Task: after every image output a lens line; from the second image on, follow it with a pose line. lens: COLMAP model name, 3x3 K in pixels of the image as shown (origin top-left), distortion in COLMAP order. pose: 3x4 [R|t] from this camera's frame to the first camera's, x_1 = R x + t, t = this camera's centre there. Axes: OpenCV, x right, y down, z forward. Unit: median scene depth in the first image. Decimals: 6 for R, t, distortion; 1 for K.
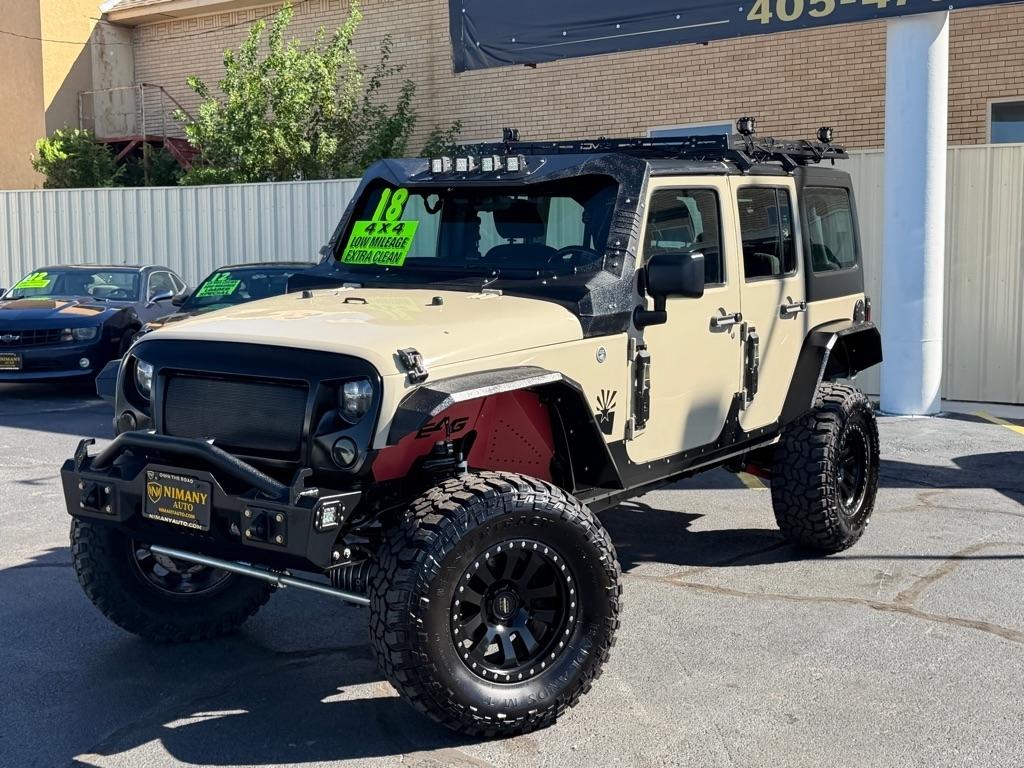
lens RADIAL K [[1324.6, 0, 488.8], [0, 1324.6, 387.8], [0, 0, 1]] dist [0.144213, -0.306865]
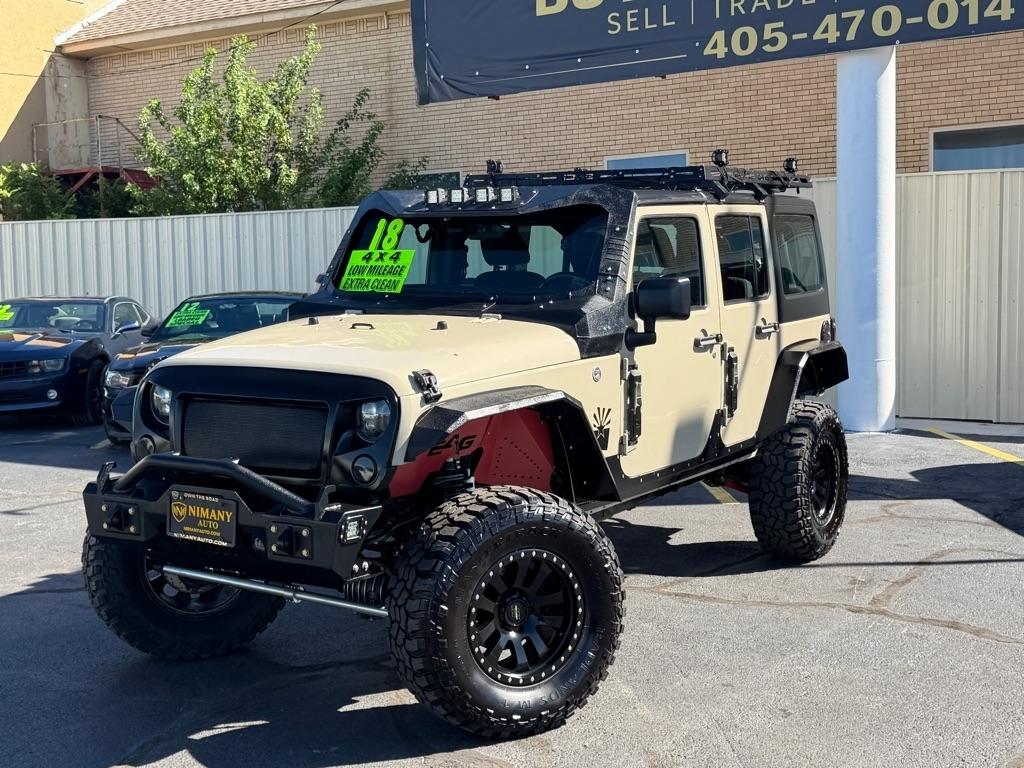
lens RADIAL K [[1324.0, 0, 512.0], [0, 1324.0, 384.0], [0, 0, 1]] dist [0.109292, -0.111078]
pose [[0.998403, -0.015250, 0.054391, -0.033864], [0.016511, 0.999603, -0.022815, 0.004836], [-0.054021, 0.023677, 0.998259, -0.041000]]
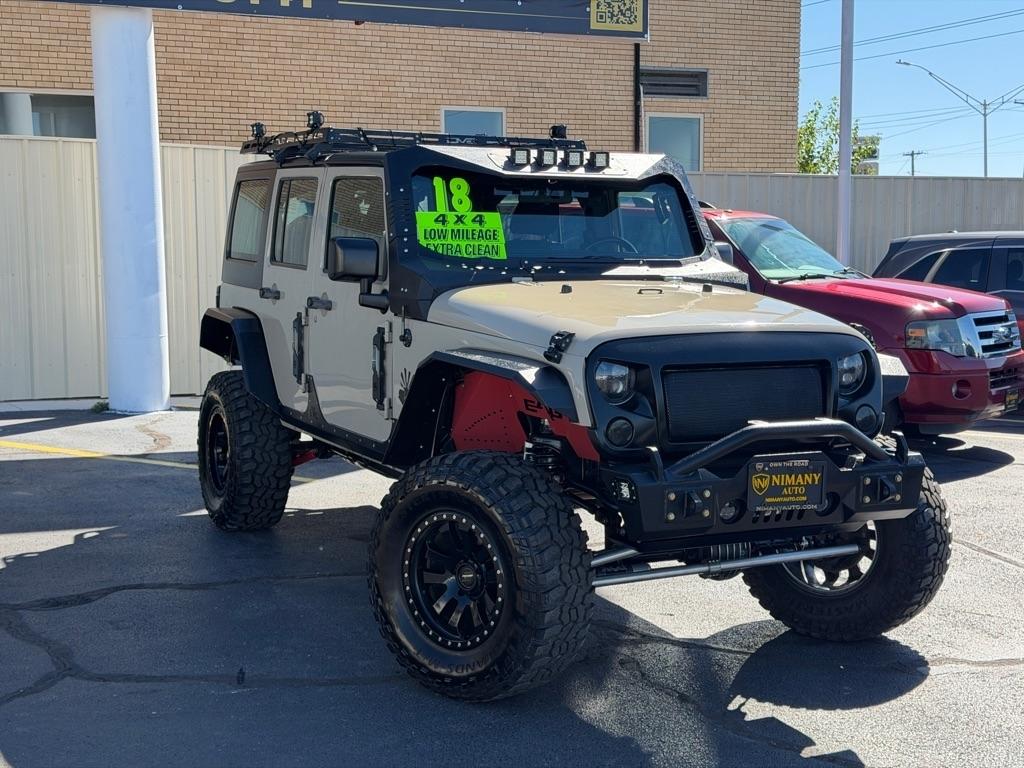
lens RADIAL K [[1422.2, 0, 524.6], [0, 1422.2, 368.6], [0, 0, 1]] dist [0.098657, -0.040051]
pose [[0.500293, -0.078462, 0.862294, -0.924673], [0.093376, 0.994967, 0.036358, -0.046497], [-0.860806, 0.062327, 0.505102, 0.448489]]
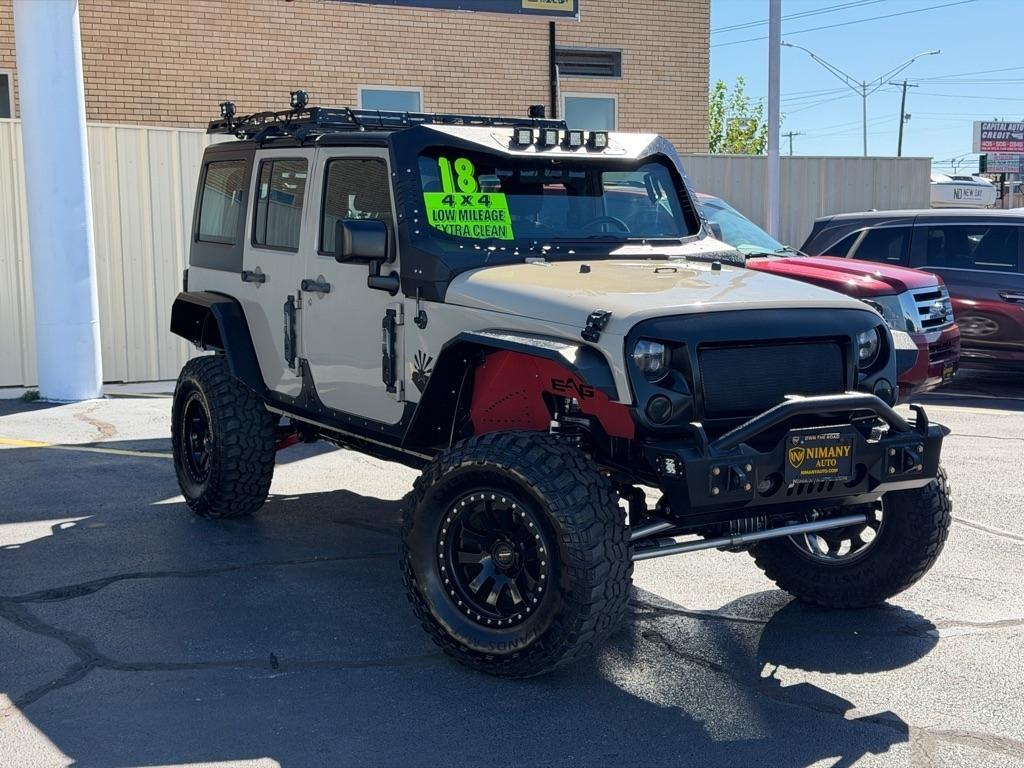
lens RADIAL K [[1422.6, 0, 537.6], [0, 1422.6, 388.7], [0, 0, 1]] dist [0.106320, -0.090233]
pose [[0.420791, -0.109559, 0.900518, -0.970012], [0.104517, 0.991925, 0.071841, -0.054123], [-0.901117, 0.063889, 0.428843, 0.521341]]
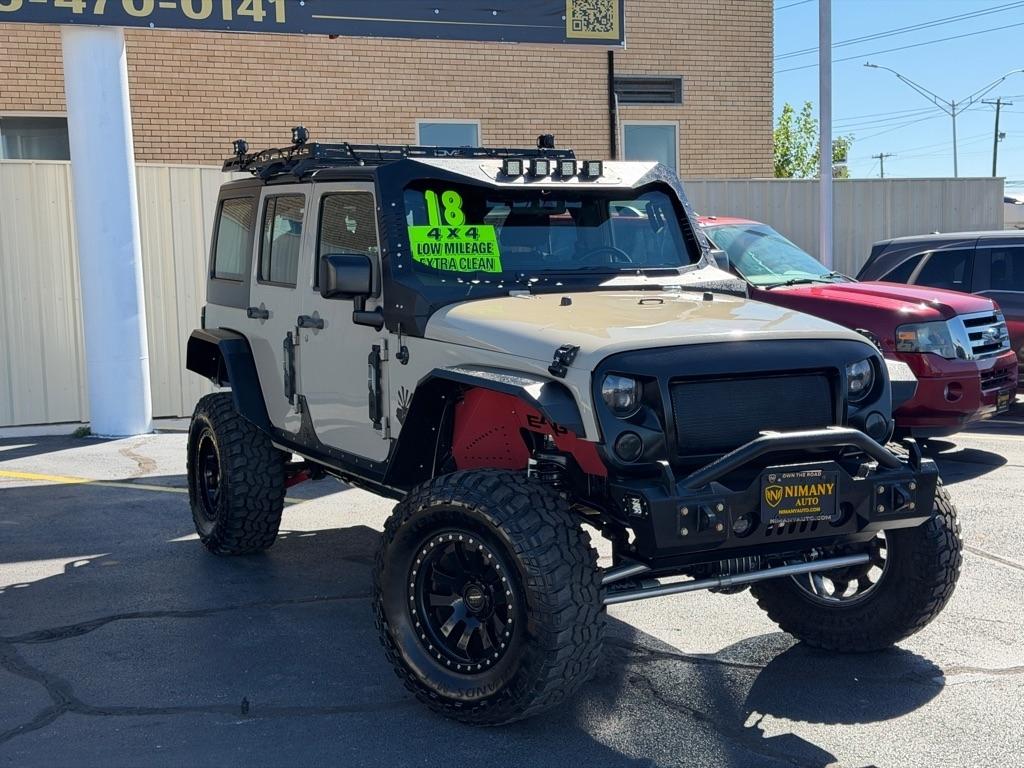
lens RADIAL K [[1423.0, 0, 513.6], [0, 1423.0, 385.2], [0, 0, 1]] dist [0.102718, -0.073510]
pose [[0.489533, -0.094145, 0.866888, -0.917434], [0.118539, 0.992111, 0.040804, -0.049793], [-0.863890, 0.082785, 0.496830, 0.471258]]
